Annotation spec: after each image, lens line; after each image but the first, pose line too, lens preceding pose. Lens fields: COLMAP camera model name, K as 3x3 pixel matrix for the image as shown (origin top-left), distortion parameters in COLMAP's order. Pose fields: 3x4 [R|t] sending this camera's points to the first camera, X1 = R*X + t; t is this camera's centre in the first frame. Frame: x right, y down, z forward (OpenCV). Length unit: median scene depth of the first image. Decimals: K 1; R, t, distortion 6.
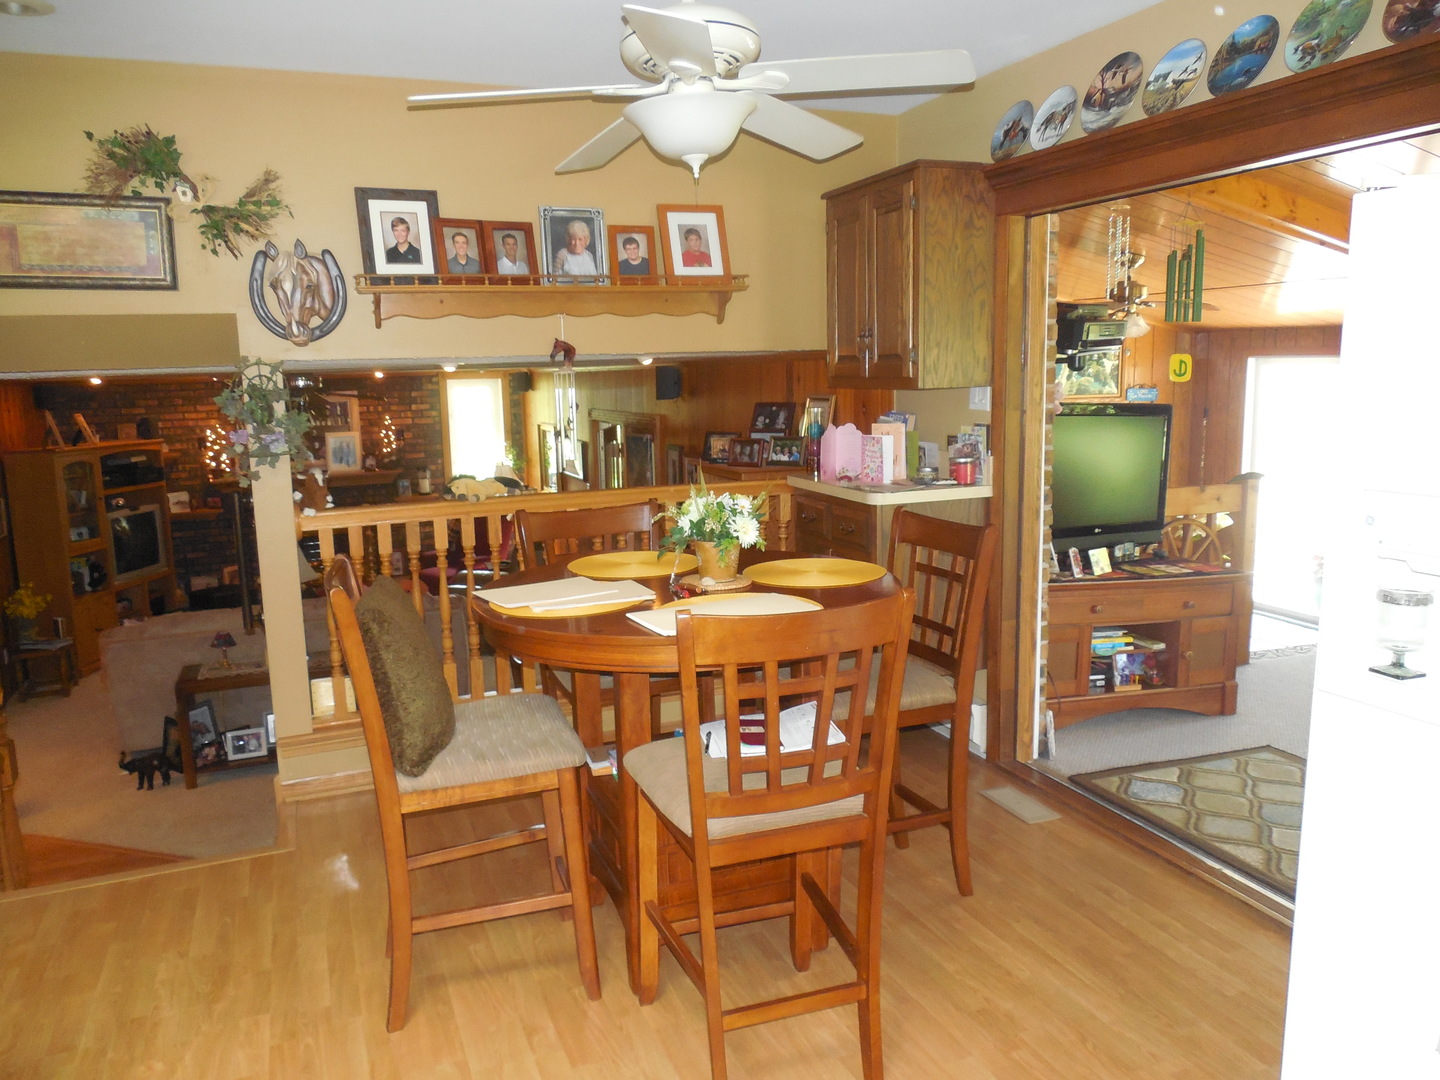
lens RADIAL K [[1082.6, 0, 715.7], [0, 1082.6, 534.0], [0, 0, 1]] dist [-0.004973, -0.003916]
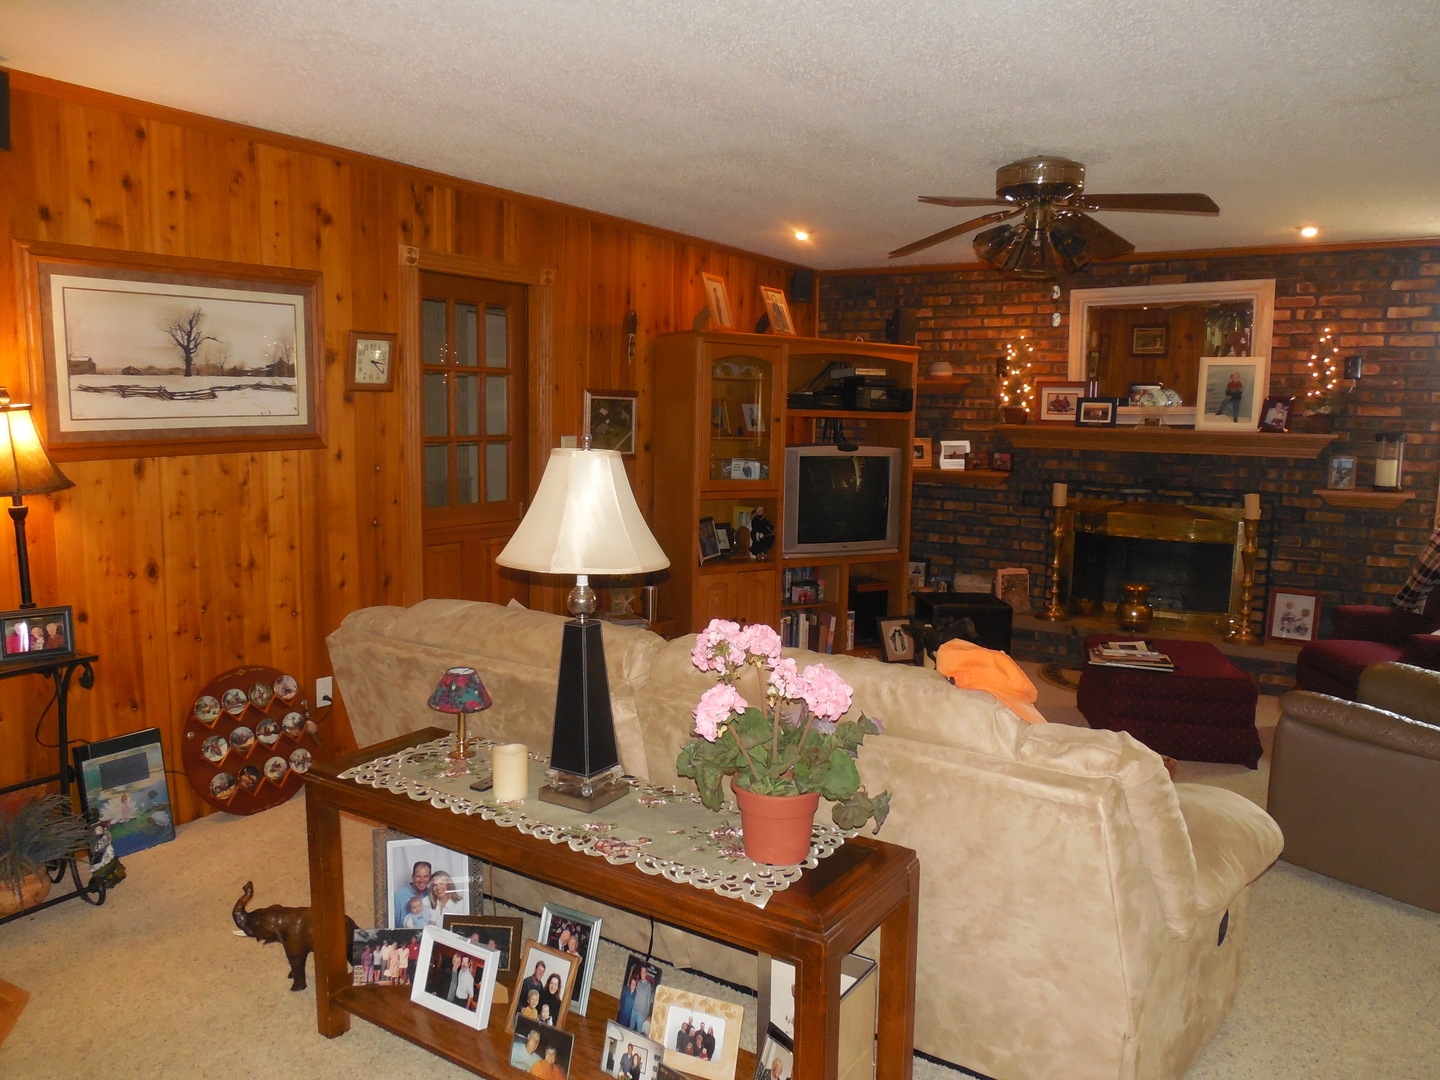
lens RADIAL K [[1082.6, 0, 712.4], [0, 1082.6, 528.9], [0, 0, 1]] dist [-0.004973, -0.003916]
pose [[0.594281, 0.134440, -0.792942, -0.062819], [-0.157942, 0.986240, 0.048840, 0.005008], [0.788597, 0.096214, 0.607337, 0.488708]]
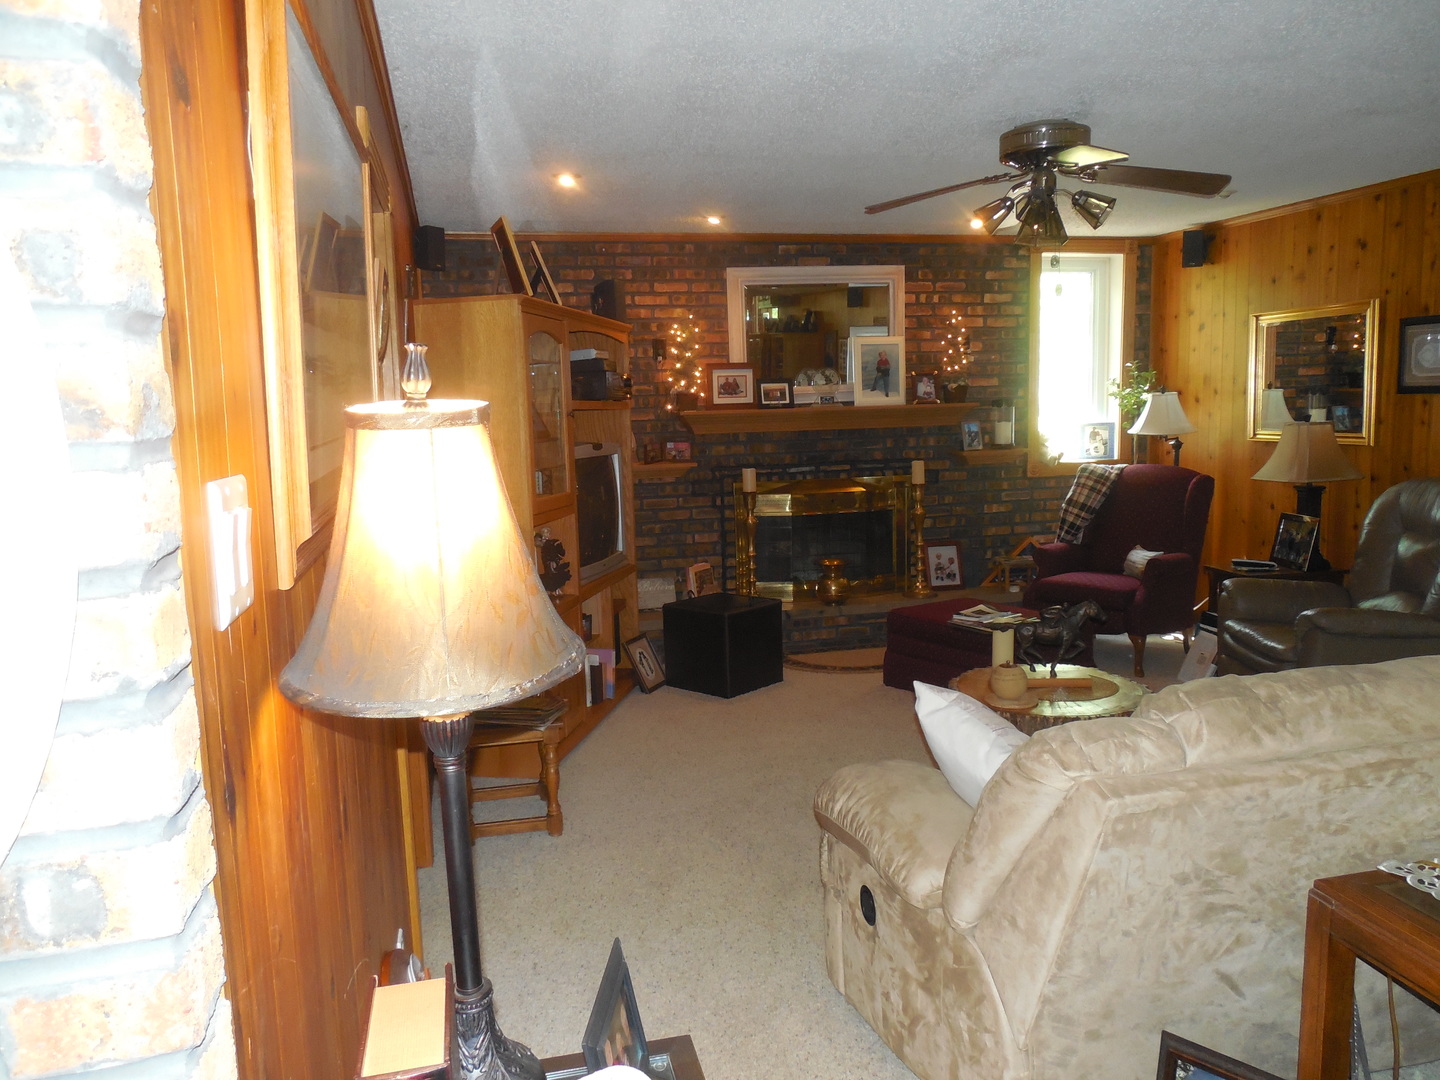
lens RADIAL K [[1141.0, 0, 723.5], [0, 1141.0, 548.5], [0, 0, 1]] dist [-0.006251, -0.001848]
pose [[0.994681, 0.016682, -0.101640, -0.372831], [-0.018475, 0.999689, -0.016729, 0.032293], [0.101329, 0.018517, 0.994681, 0.393149]]
